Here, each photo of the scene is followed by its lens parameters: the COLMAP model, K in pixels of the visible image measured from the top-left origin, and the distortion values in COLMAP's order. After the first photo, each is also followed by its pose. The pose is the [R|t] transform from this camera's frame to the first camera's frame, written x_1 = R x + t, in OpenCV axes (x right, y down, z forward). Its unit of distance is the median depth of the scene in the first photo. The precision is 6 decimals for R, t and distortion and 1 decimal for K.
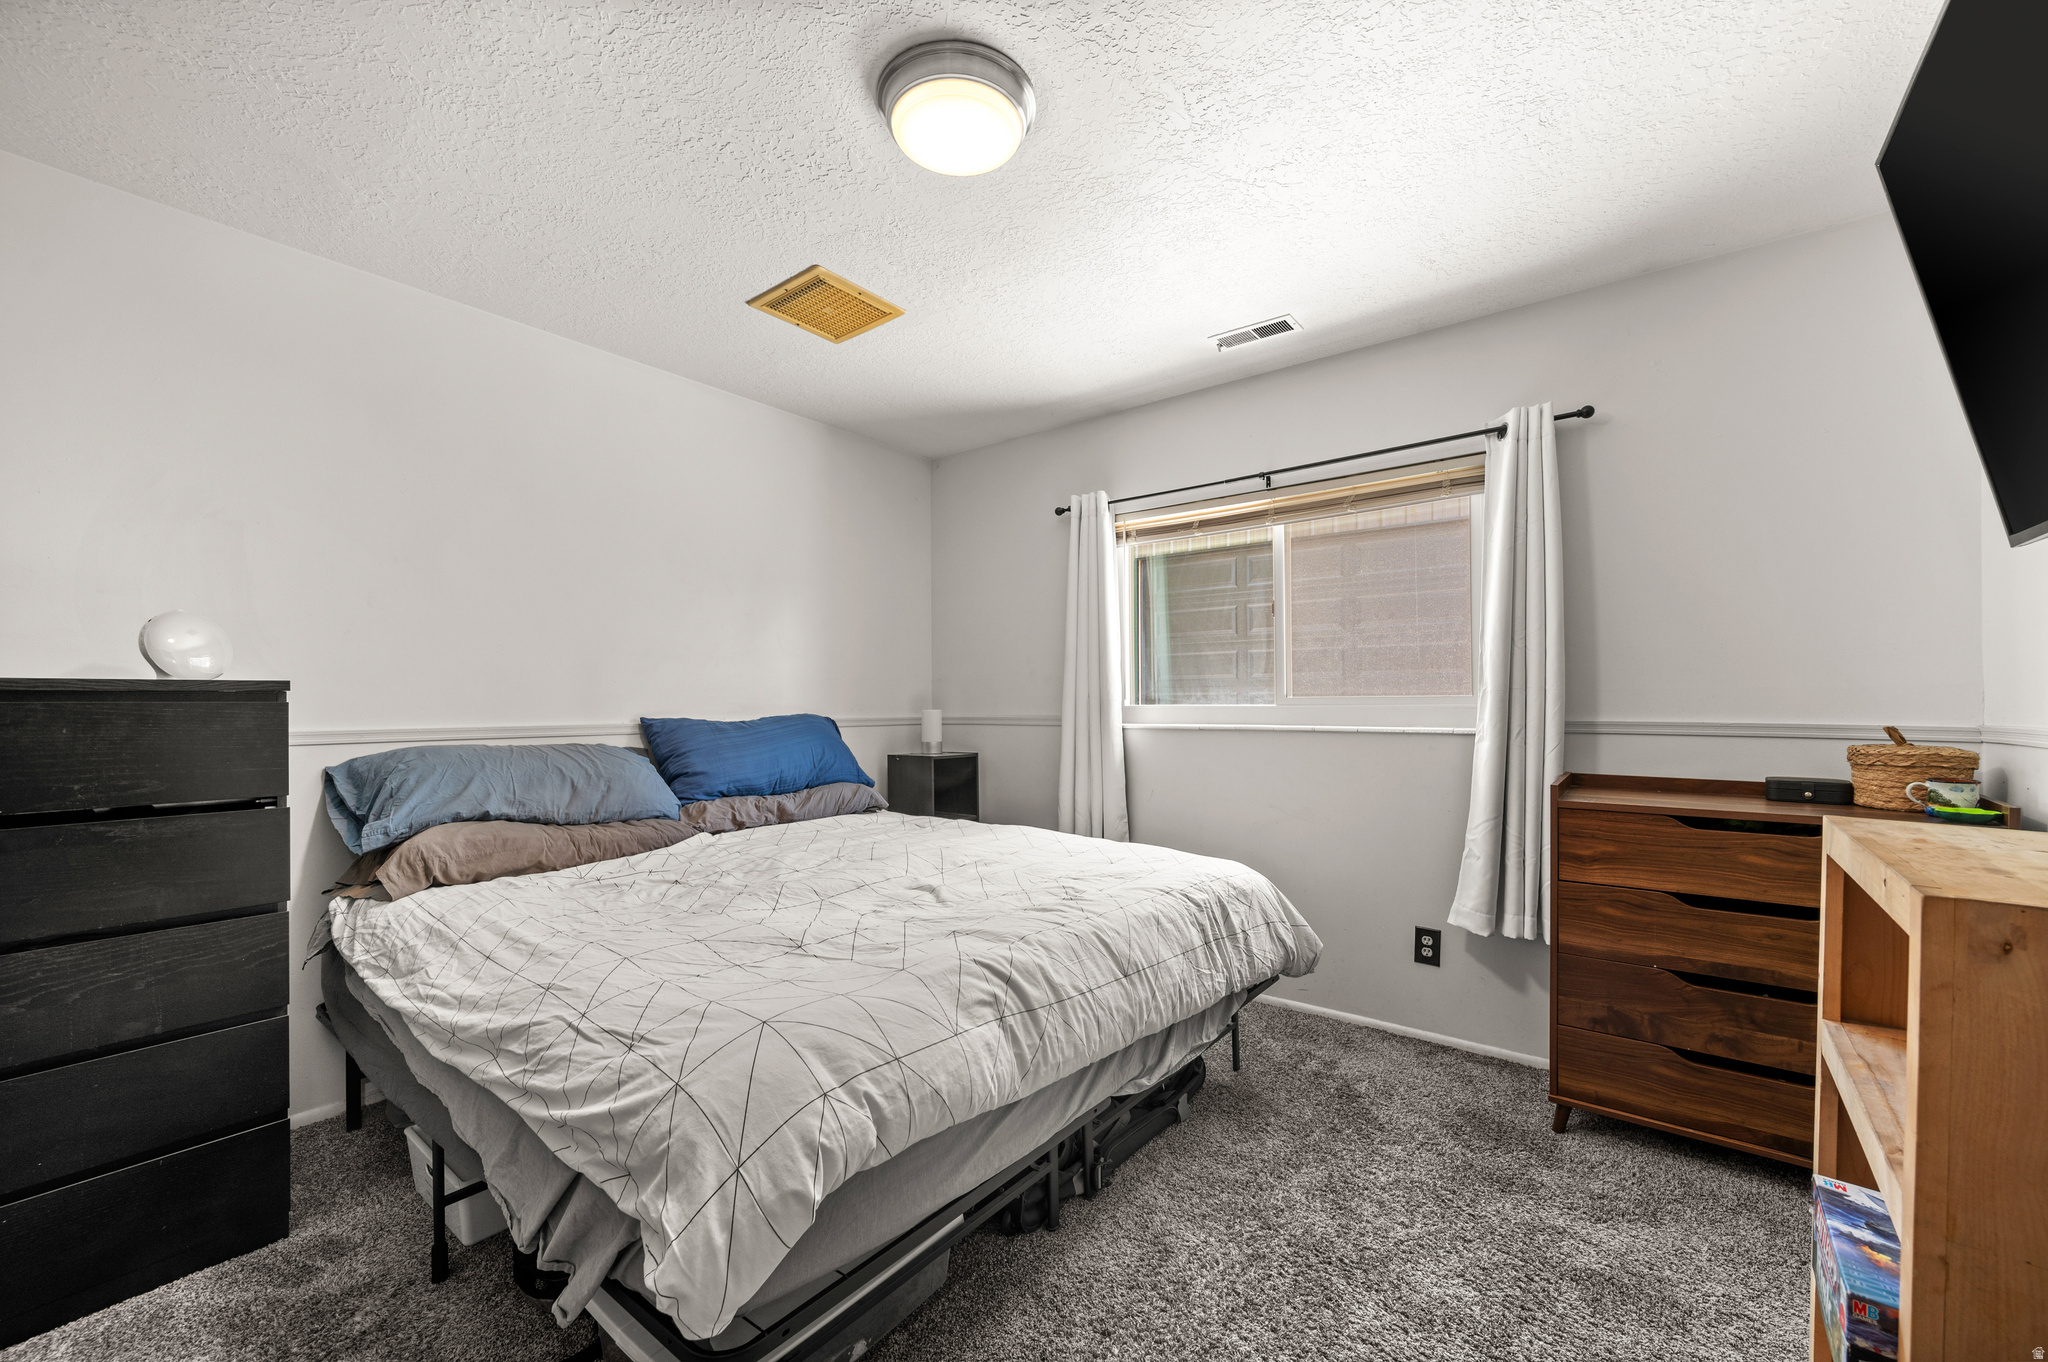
lens RADIAL K [[806.5, 0, 1029.5], [0, 806.5, 694.3], [0, 0, 1]] dist [0.002406, 0.000096]
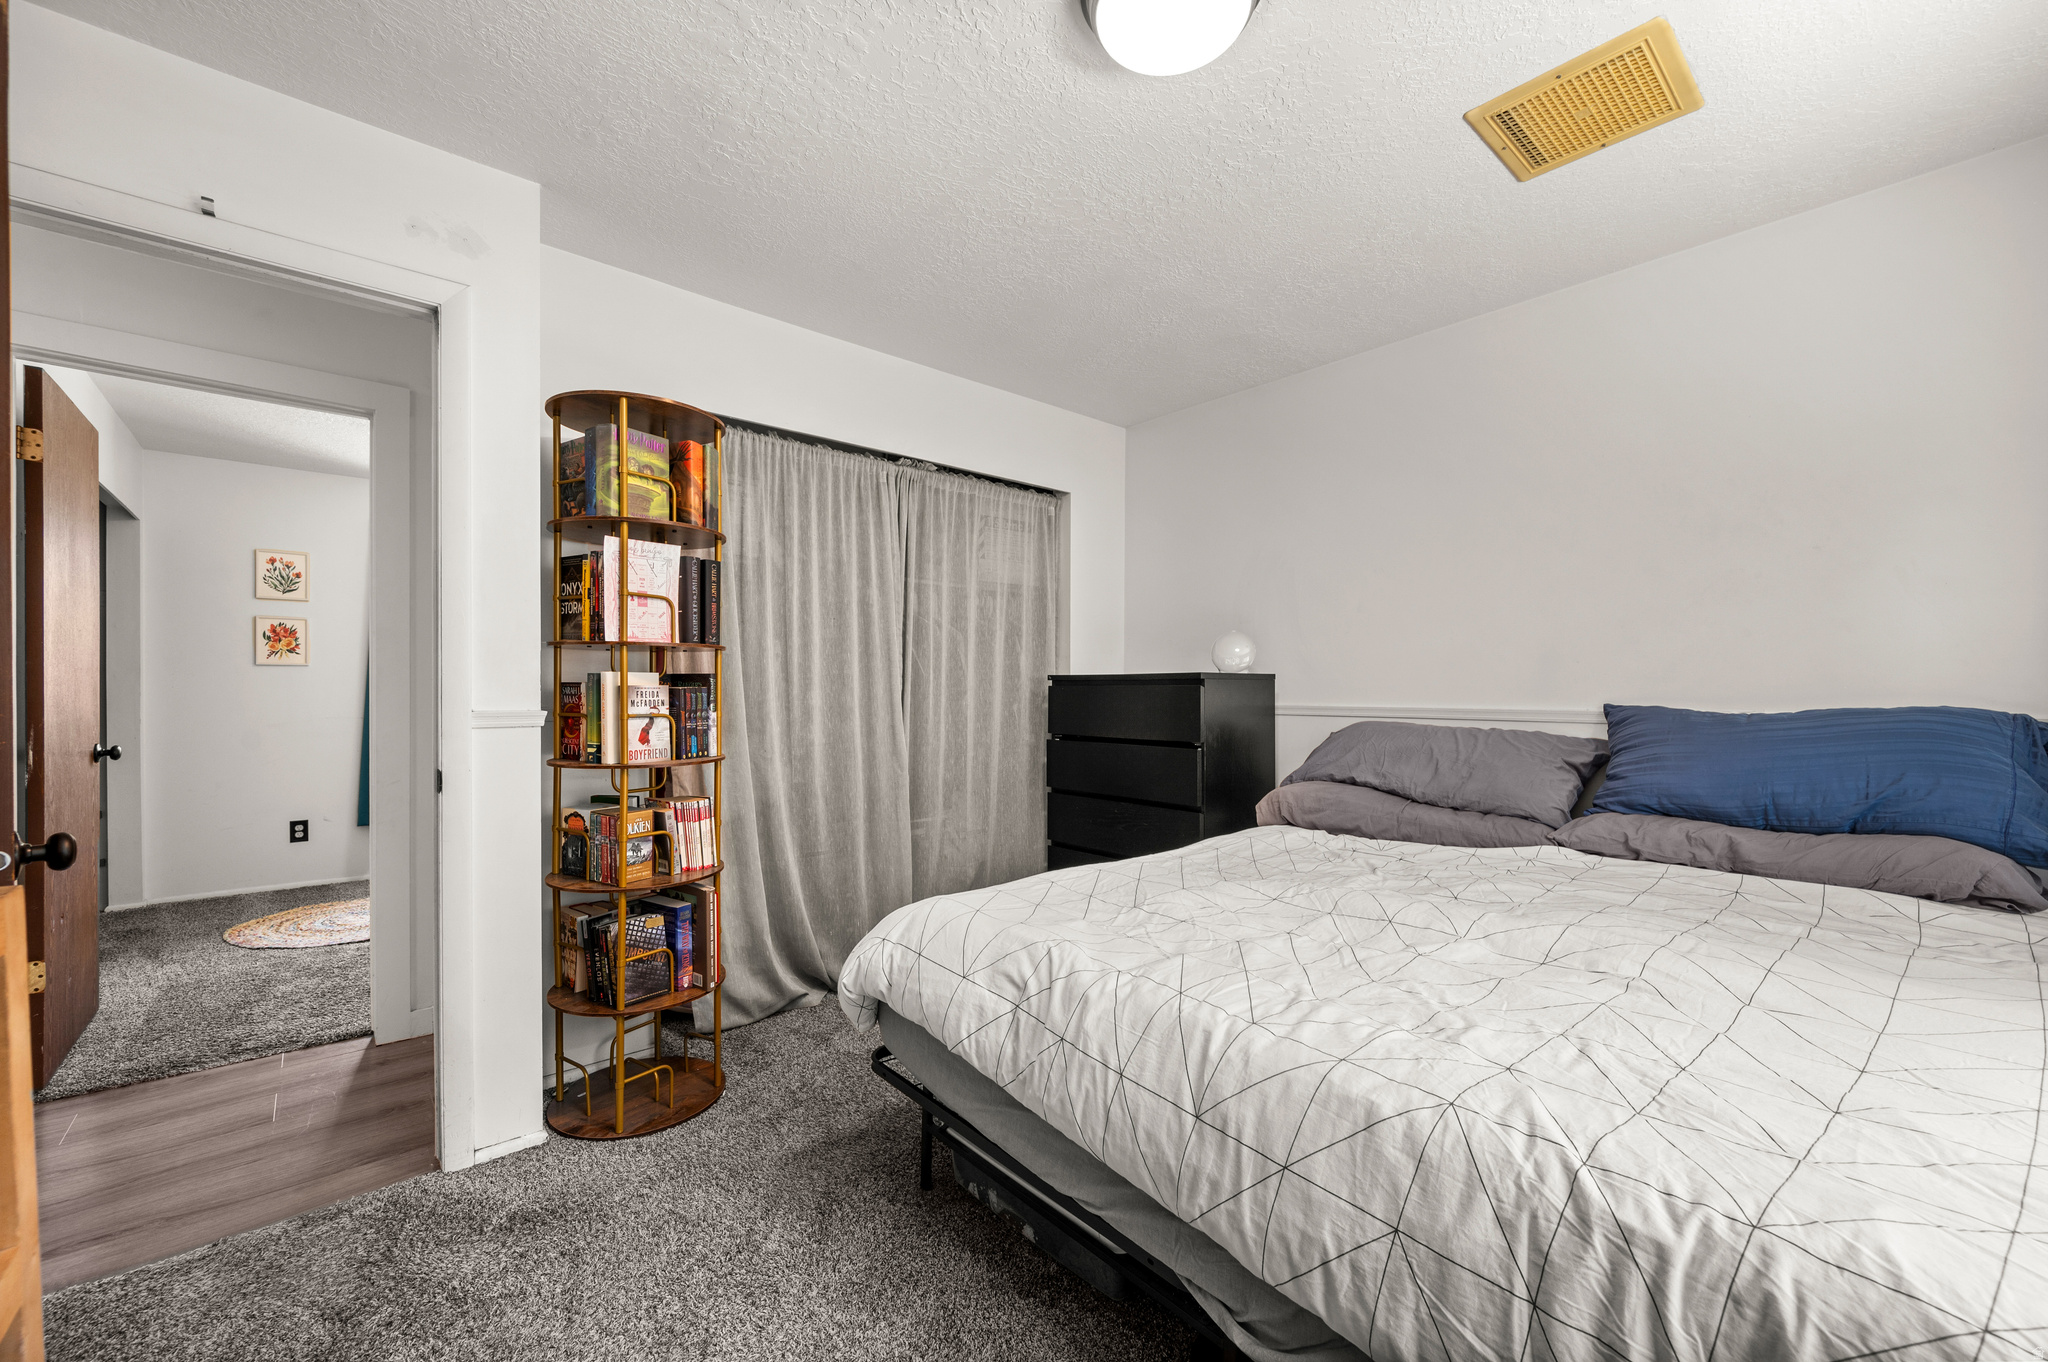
lens RADIAL K [[806.5, 0, 1030.0], [0, 806.5, 687.3], [0, 0, 1]] dist [0.002406, 0.000096]
pose [[-0.190496, 0.003901, -0.981680, 0.647034], [0.011991, 0.999927, 0.001647, 0.004634], [0.981615, -0.011457, -0.190529, 0.834452]]
